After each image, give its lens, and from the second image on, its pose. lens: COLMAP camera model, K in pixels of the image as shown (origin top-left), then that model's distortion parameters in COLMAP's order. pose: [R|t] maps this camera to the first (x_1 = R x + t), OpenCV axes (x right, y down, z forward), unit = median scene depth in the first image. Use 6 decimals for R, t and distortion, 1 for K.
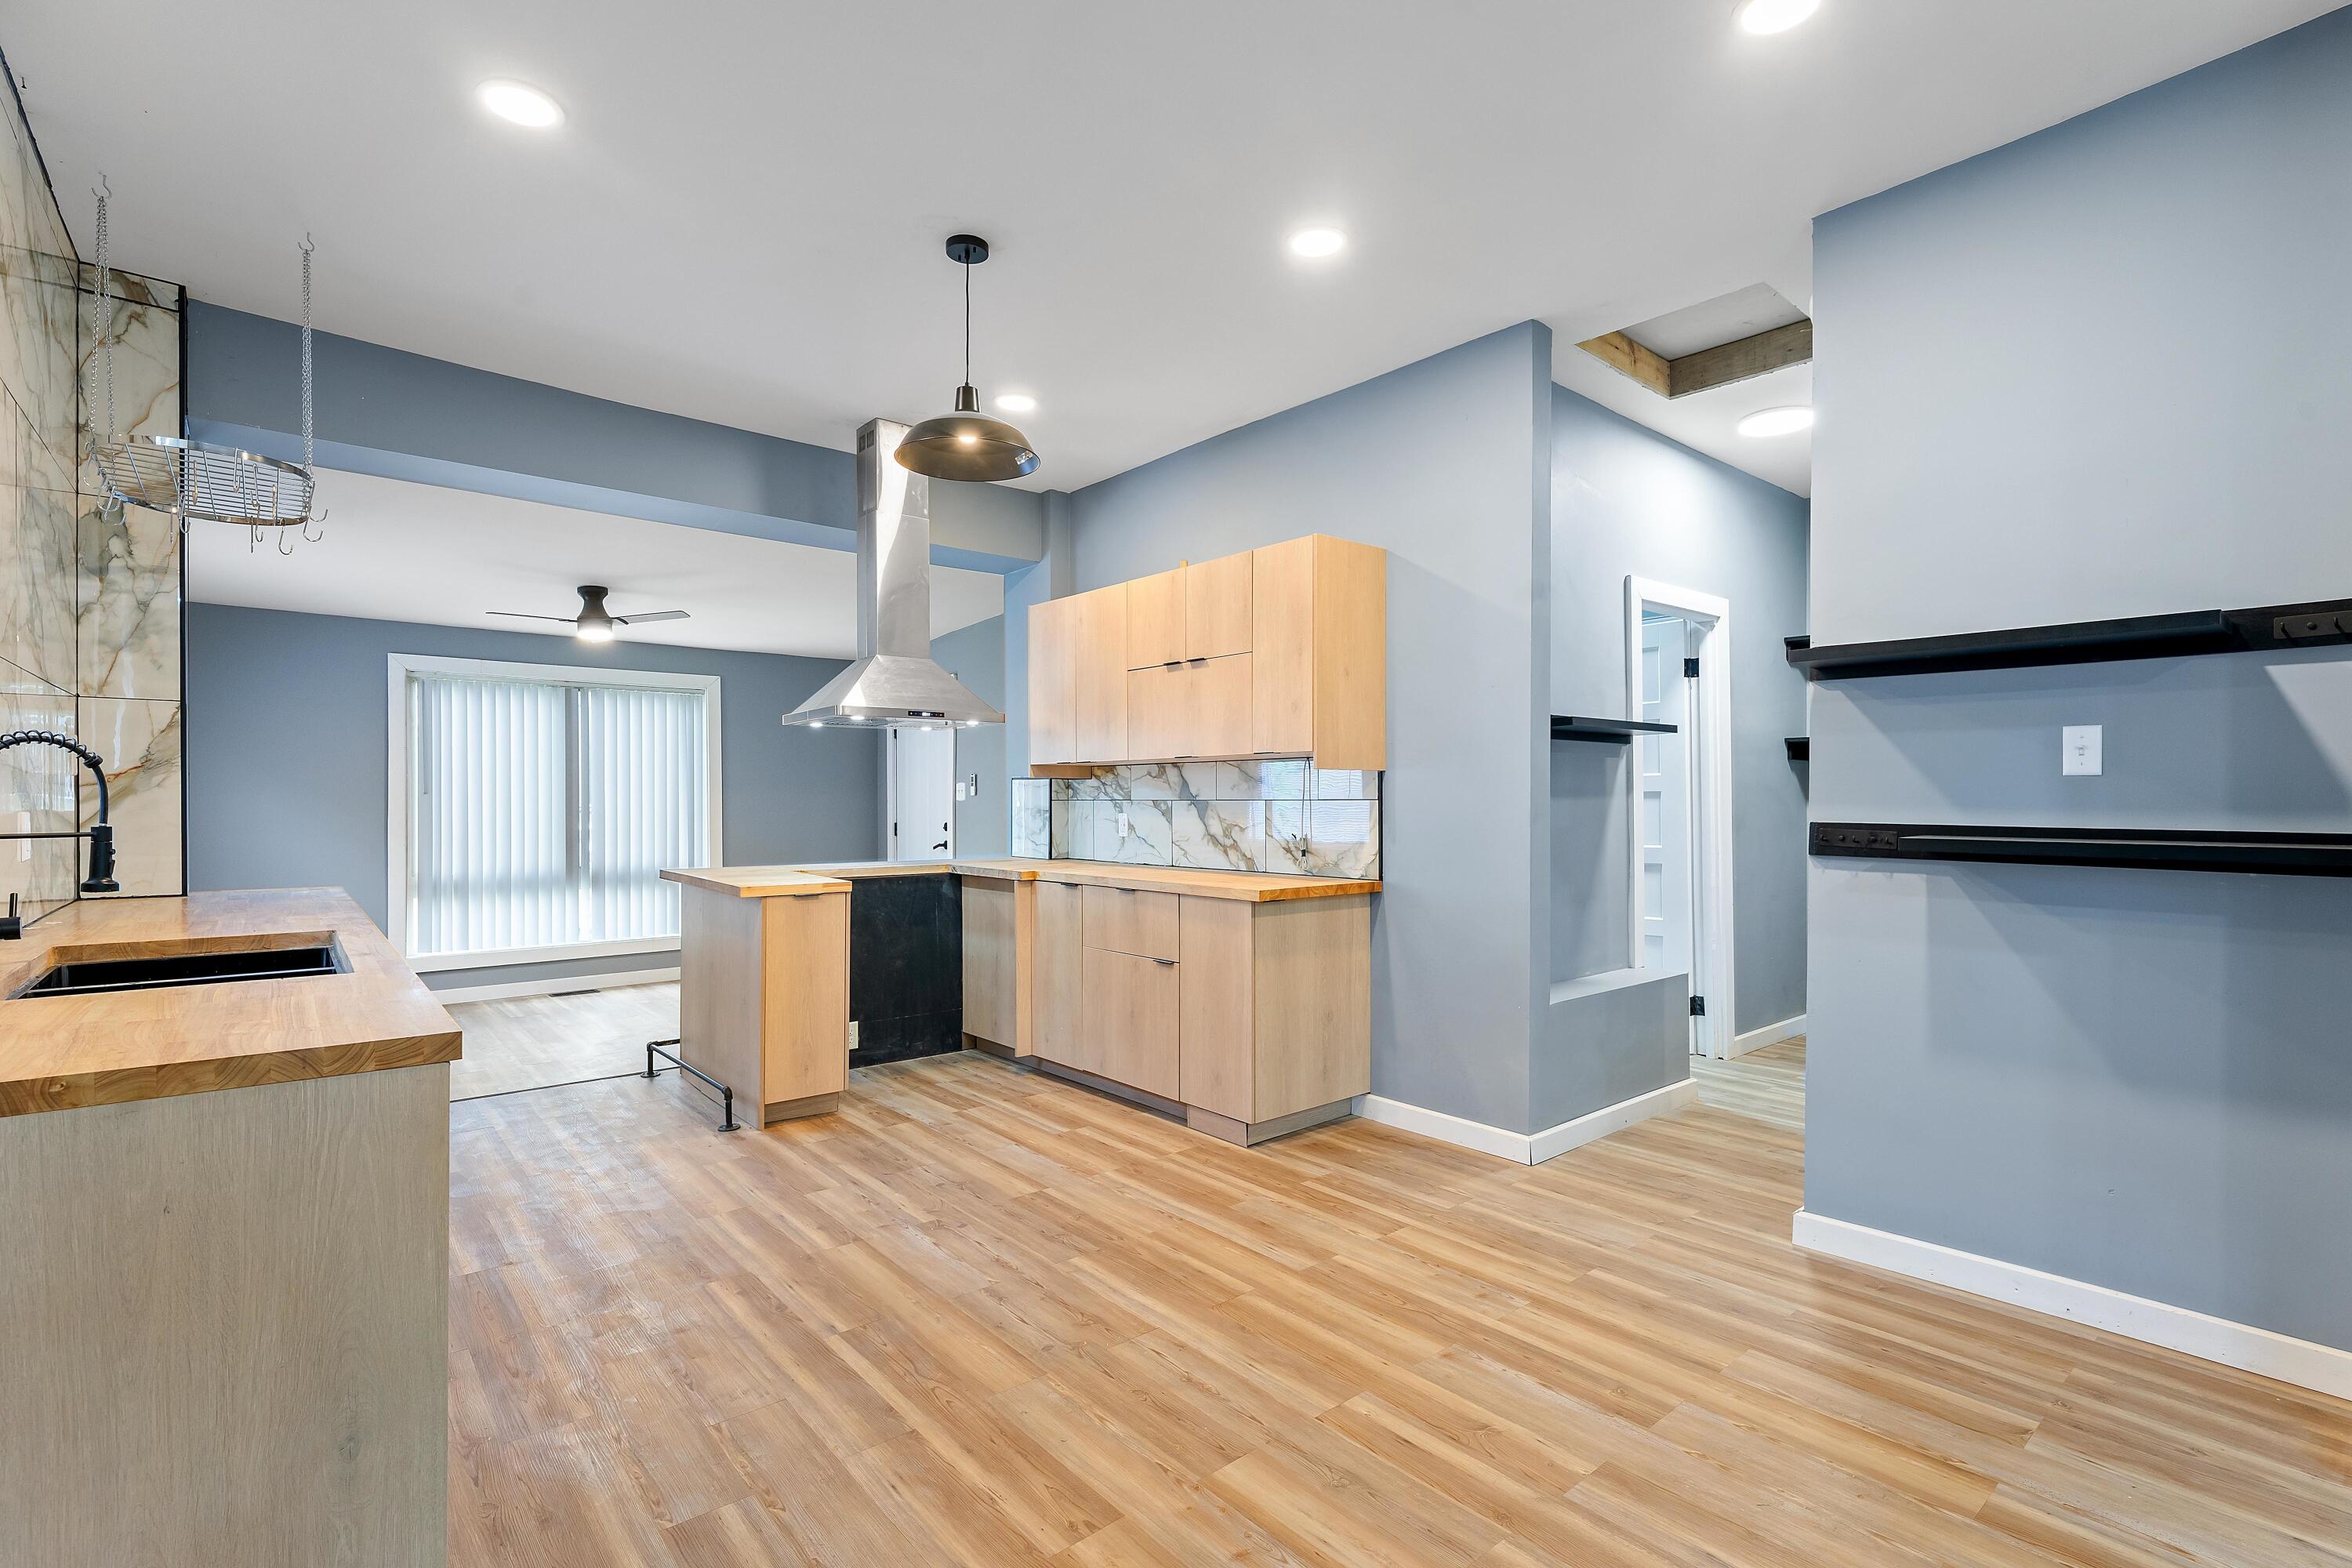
lens RADIAL K [[1083.2, 0, 1179.5], [0, 1083.2, 800.8], [0, 0, 1]] dist [0.002596, 0.000227]
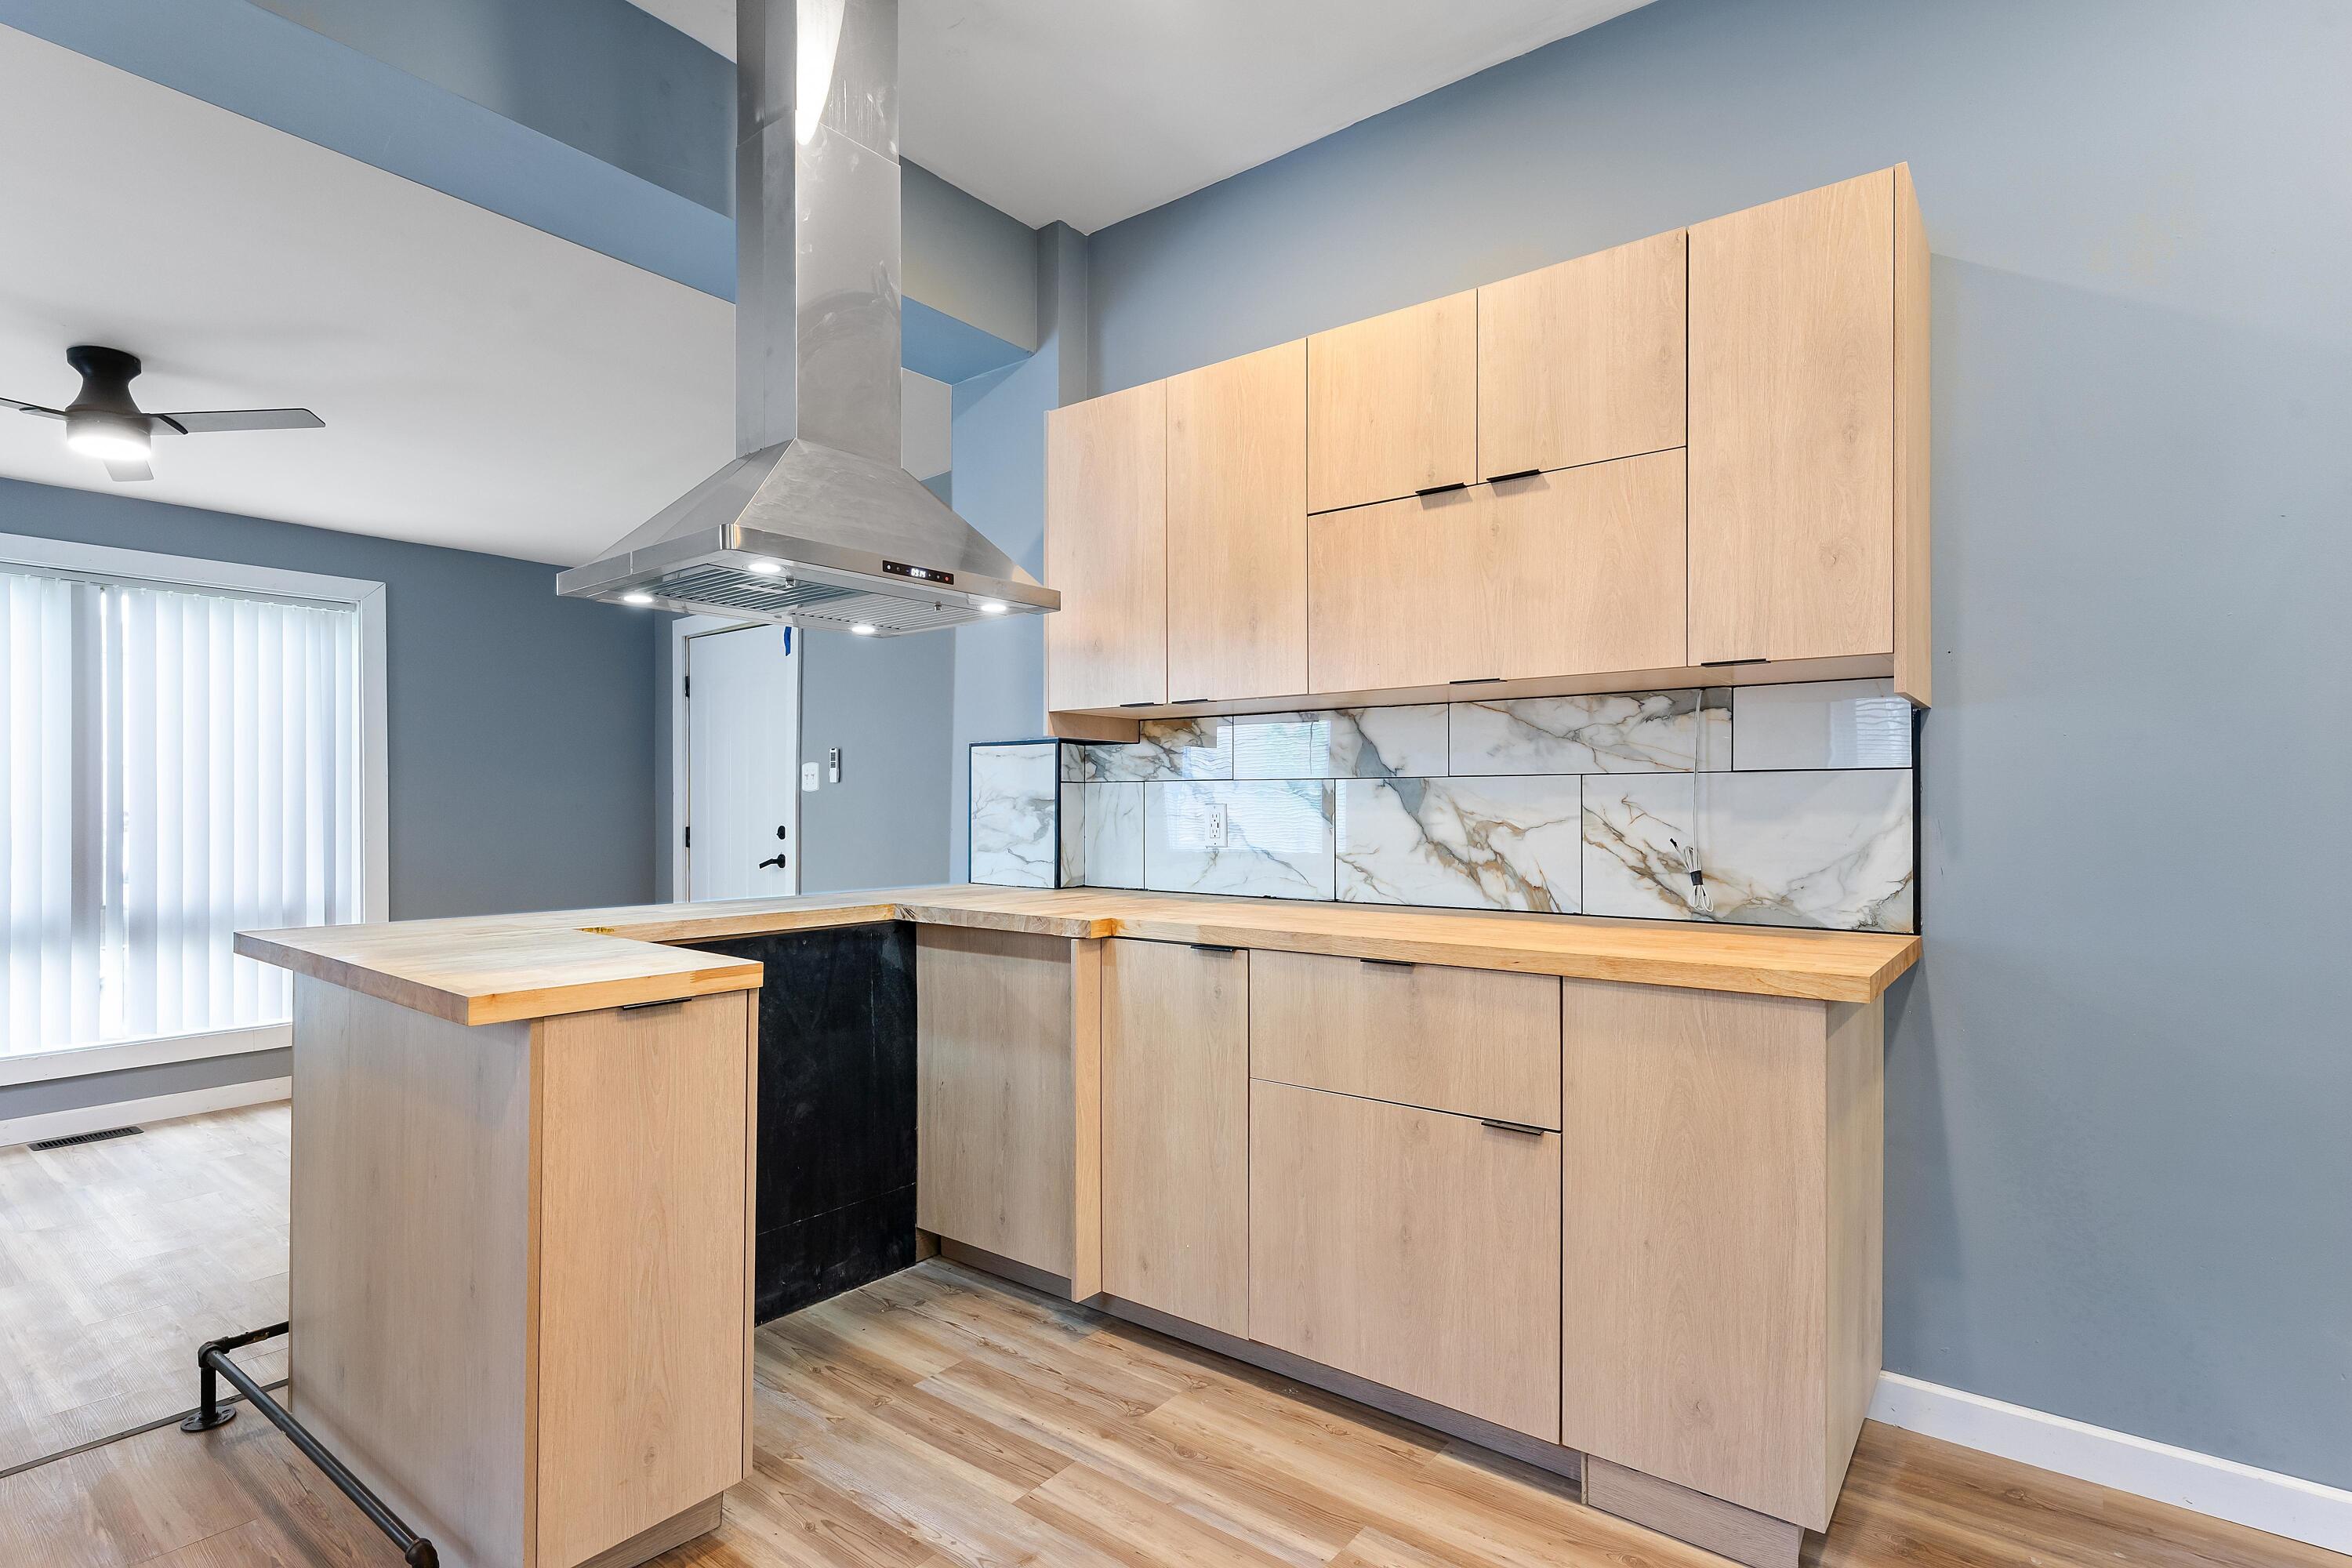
lens RADIAL K [[1149.9, 0, 1175.3], [0, 1149.9, 803.6], [0, 0, 1]] dist [0.000096, -0.000054]
pose [[0.978675, 0.001736, 0.205405, -0.228941], [-0.001138, 0.999995, -0.003029, 0.015668], [-0.205410, 0.002731, 0.978672, 0.521961]]
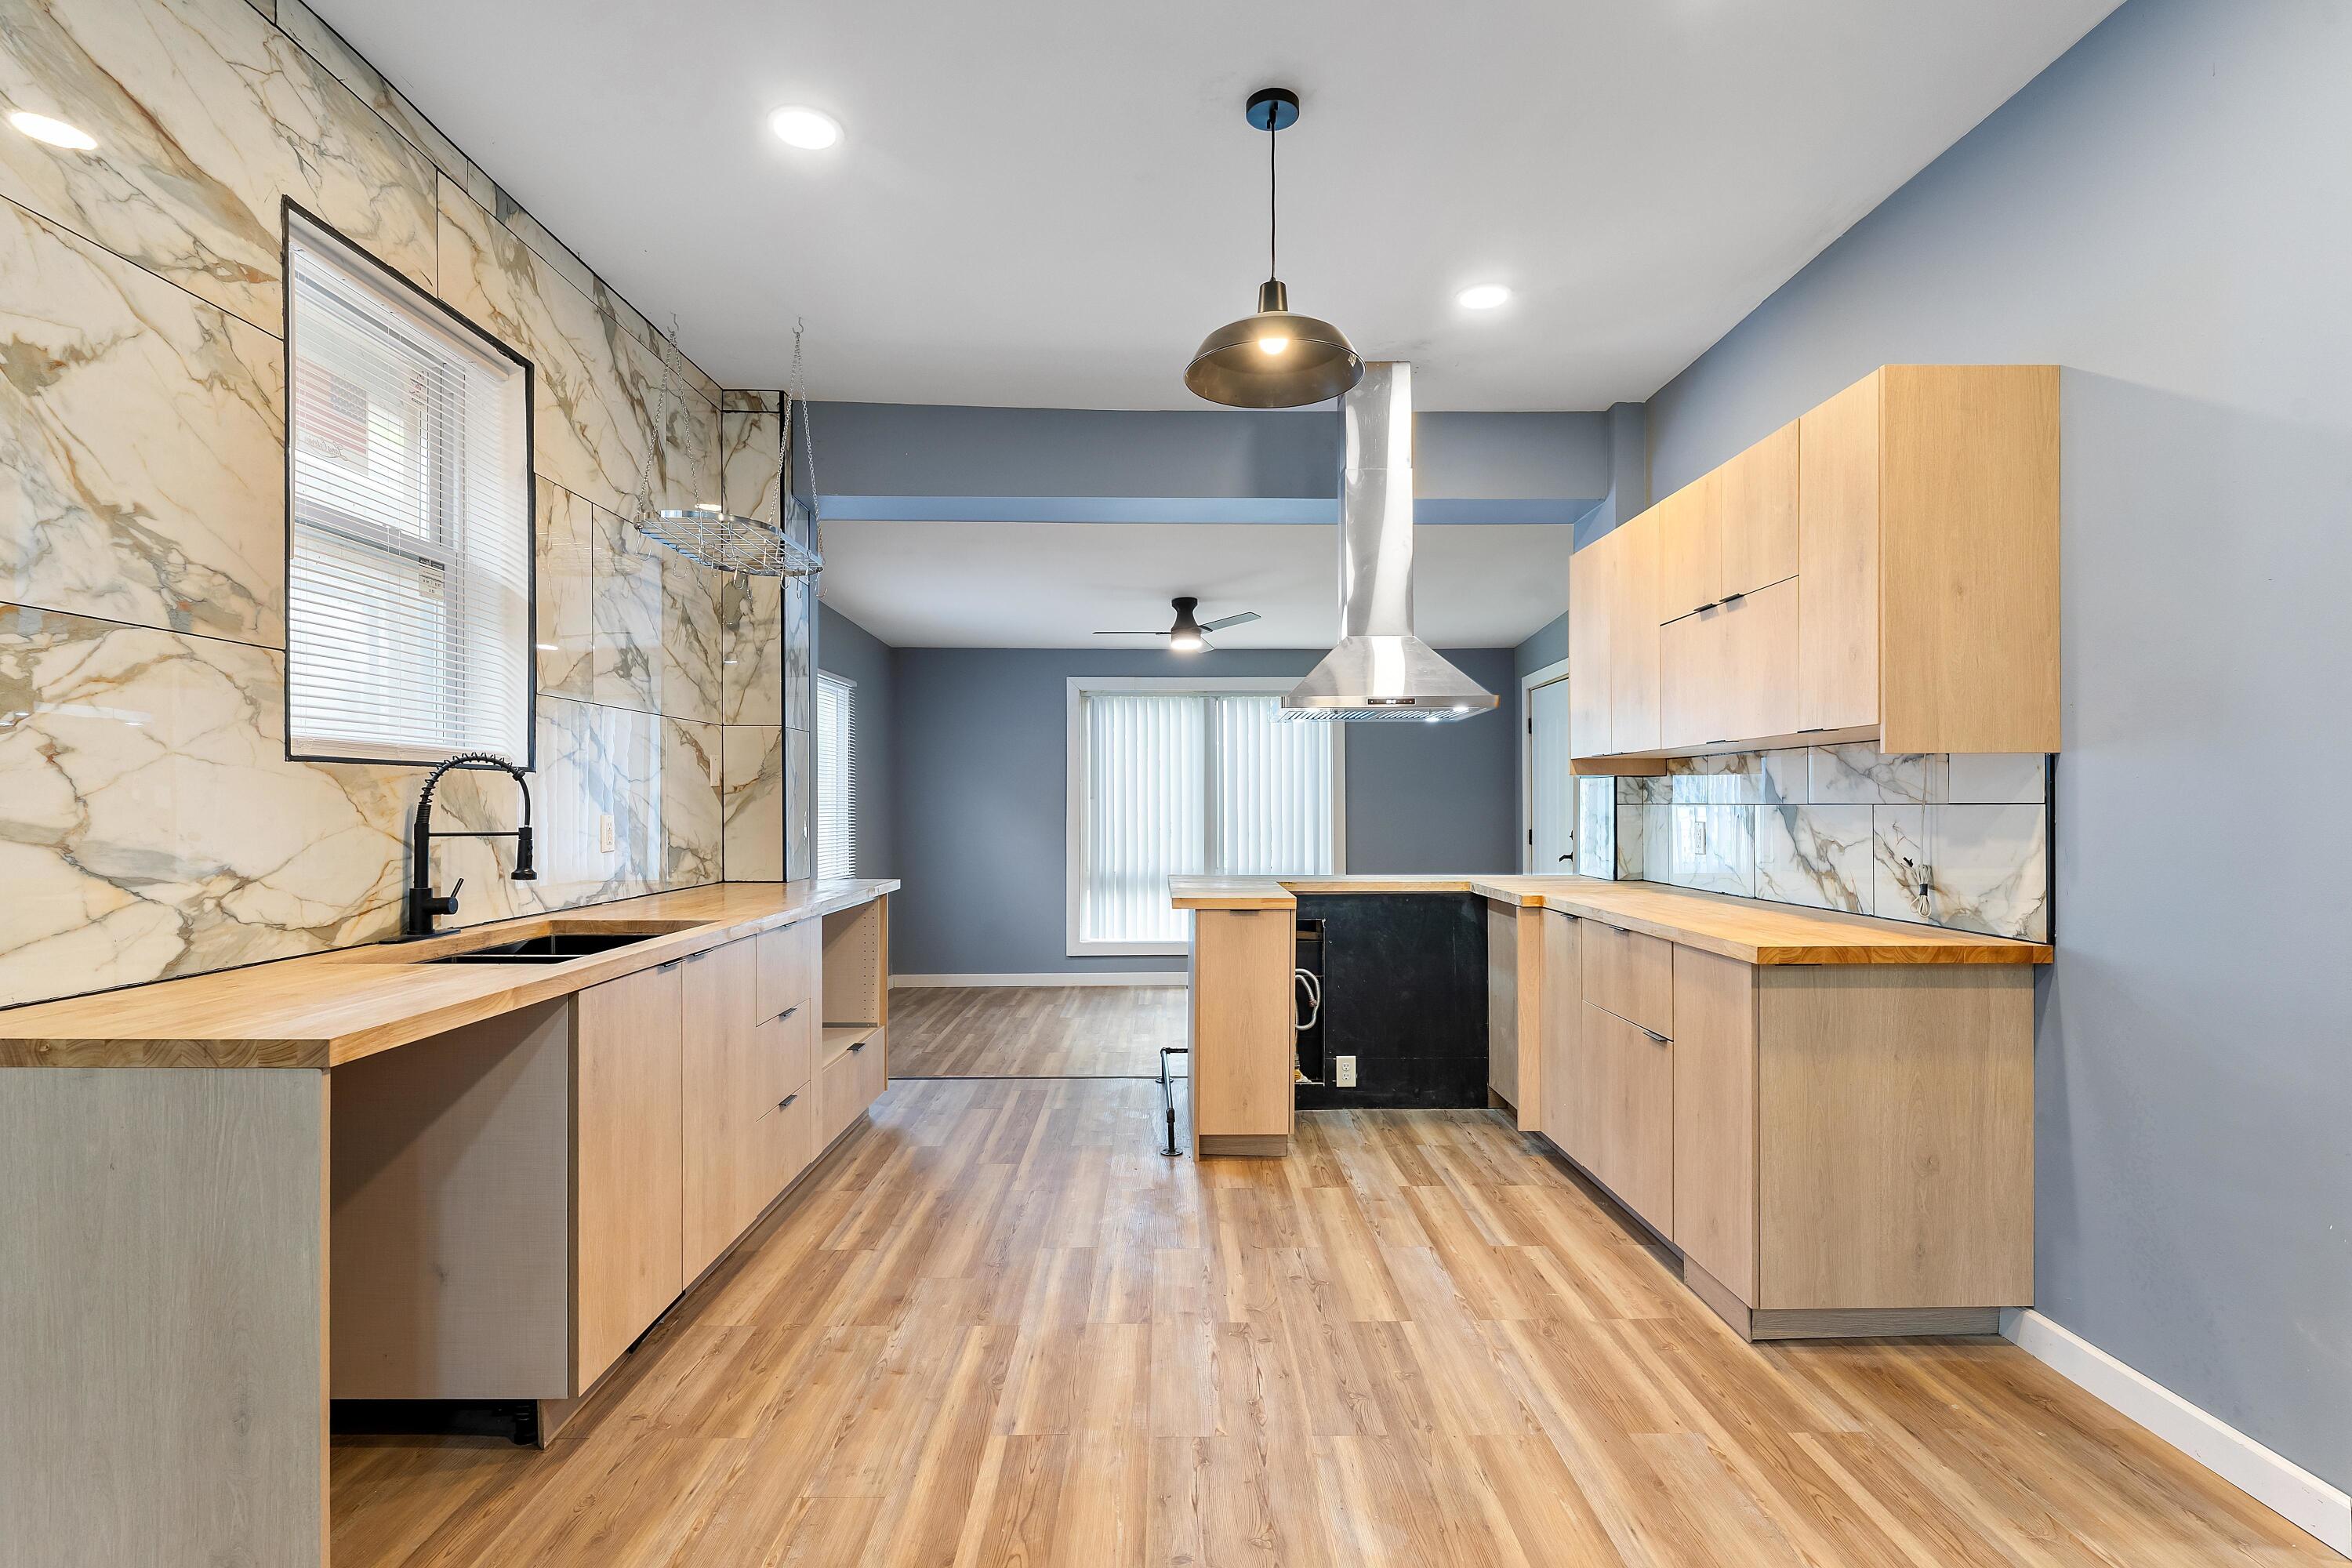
lens RADIAL K [[1126.9, 0, 1180.0], [0, 1126.9, 808.6], [0, 0, 1]] dist [-0.001090, -0.000173]
pose [[0.770182, 0.001863, -0.637822, 0.195347], [0.000849, 0.999992, 0.003946, -0.001027], [0.637824, -0.003581, 0.770174, 0.228823]]
